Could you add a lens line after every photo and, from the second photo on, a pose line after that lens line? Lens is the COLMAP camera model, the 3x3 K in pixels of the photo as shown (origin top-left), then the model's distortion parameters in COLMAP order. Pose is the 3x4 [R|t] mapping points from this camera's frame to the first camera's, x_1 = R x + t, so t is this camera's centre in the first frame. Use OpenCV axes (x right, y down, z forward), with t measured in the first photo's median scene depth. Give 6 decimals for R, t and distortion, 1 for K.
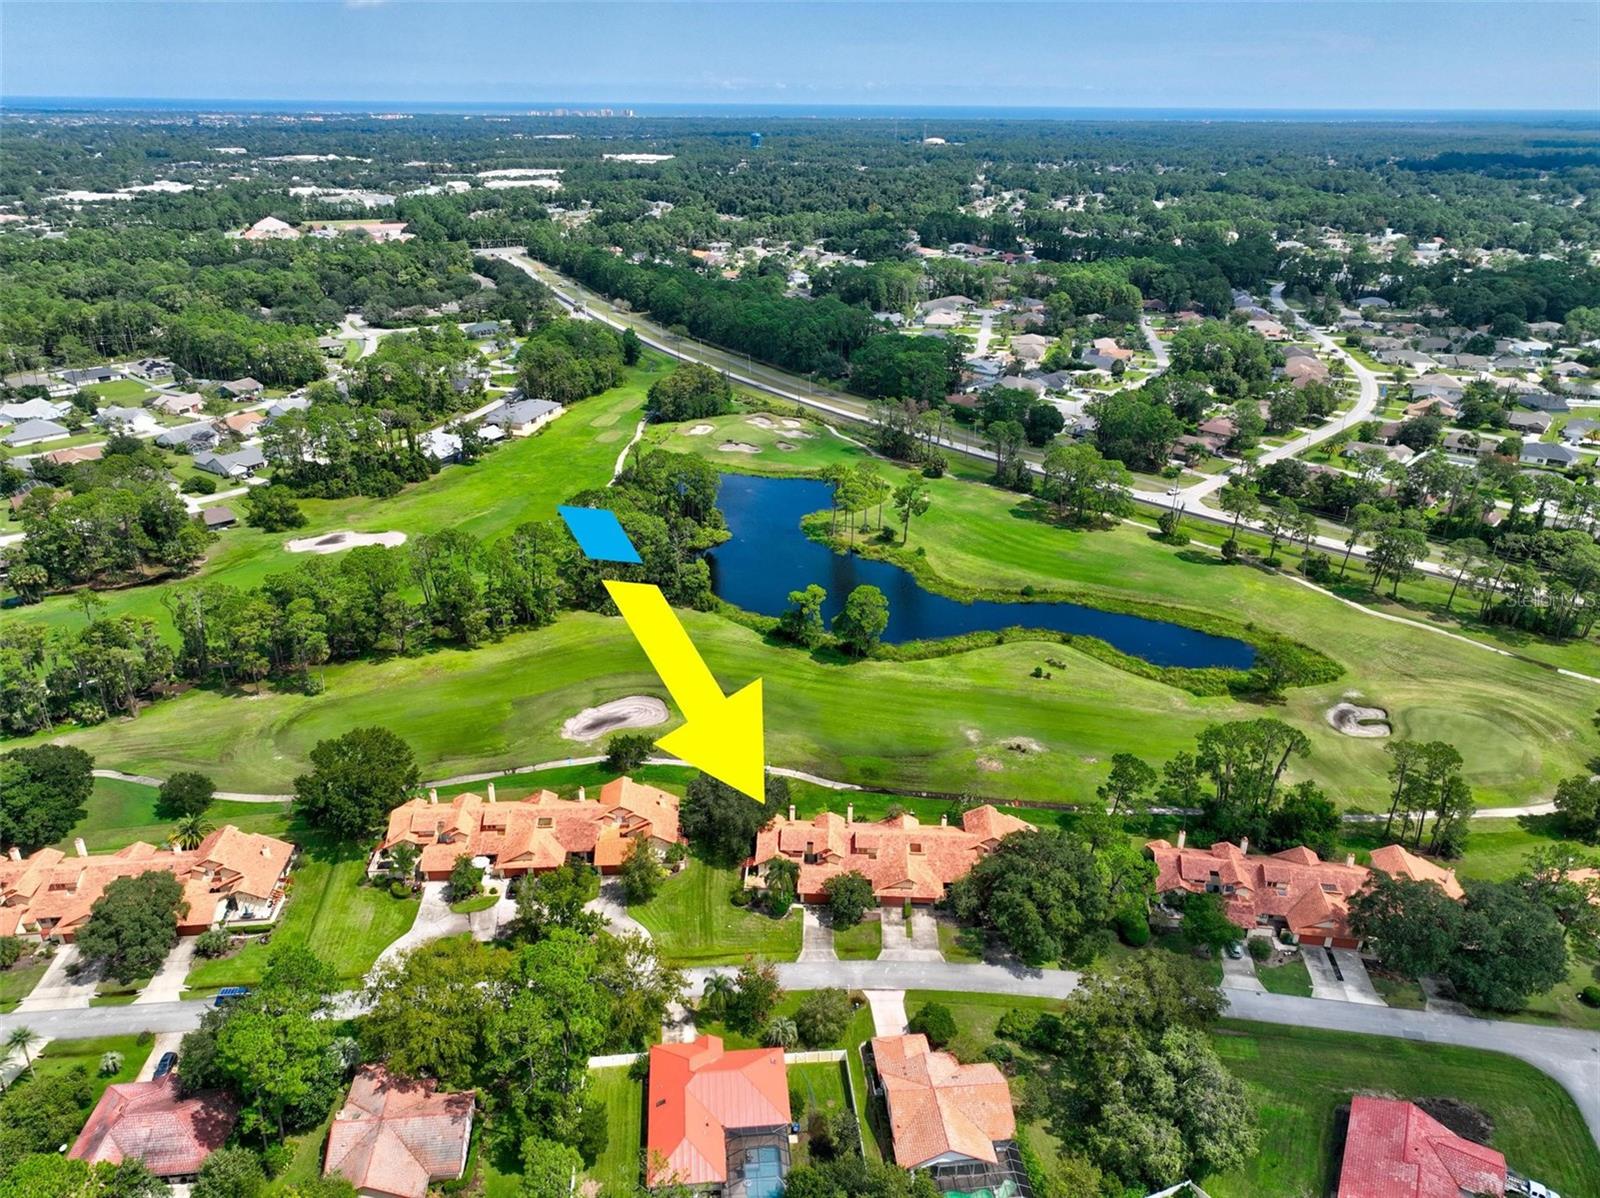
lens RADIAL K [[1123.1, 0, 804.8], [0, 1123.1, 598.1], [0, 0, 1]] dist [-0.002845, 0.019551]
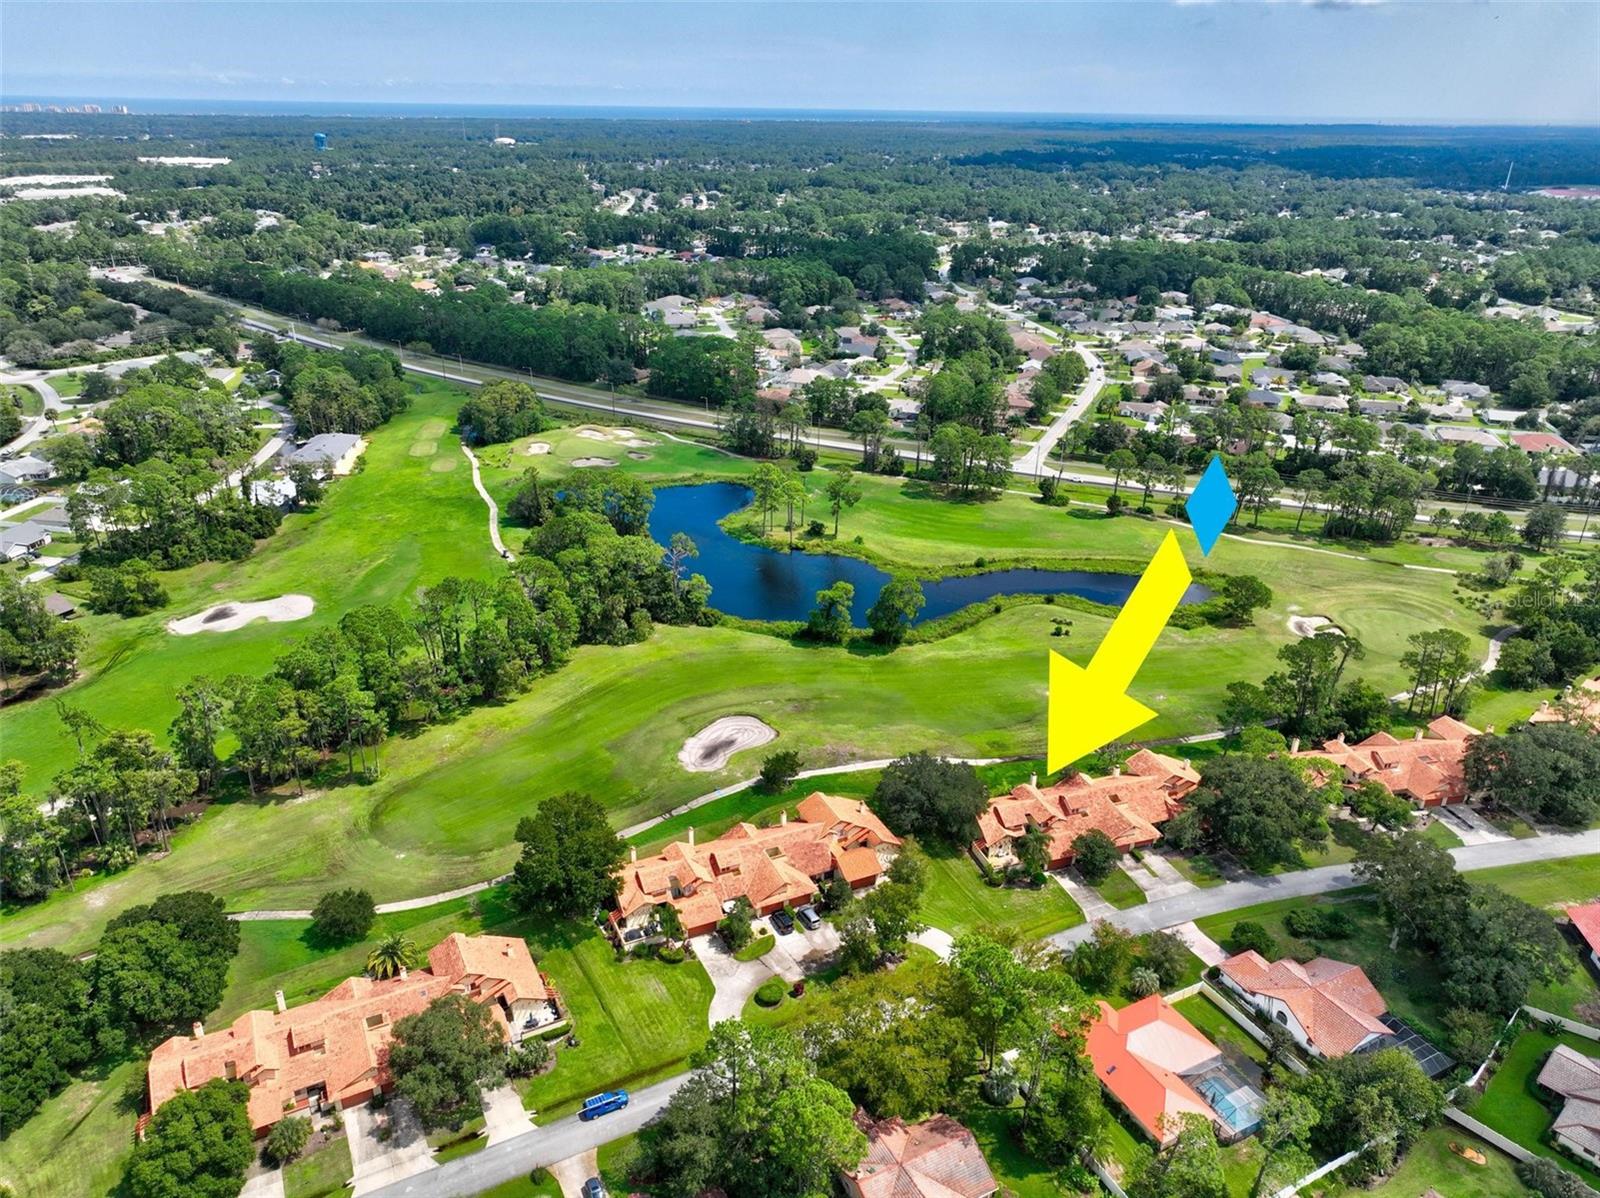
lens RADIAL K [[1123.1, 0, 804.8], [0, 1123.1, 598.1], [0, 0, 1]] dist [-0.002845, 0.019551]
pose [[0.930587, -0.144049, 0.336536, -0.293041], [0.143807, 0.989270, 0.025787, -0.022237], [-0.336640, 0.024400, 0.941317, 0.044672]]
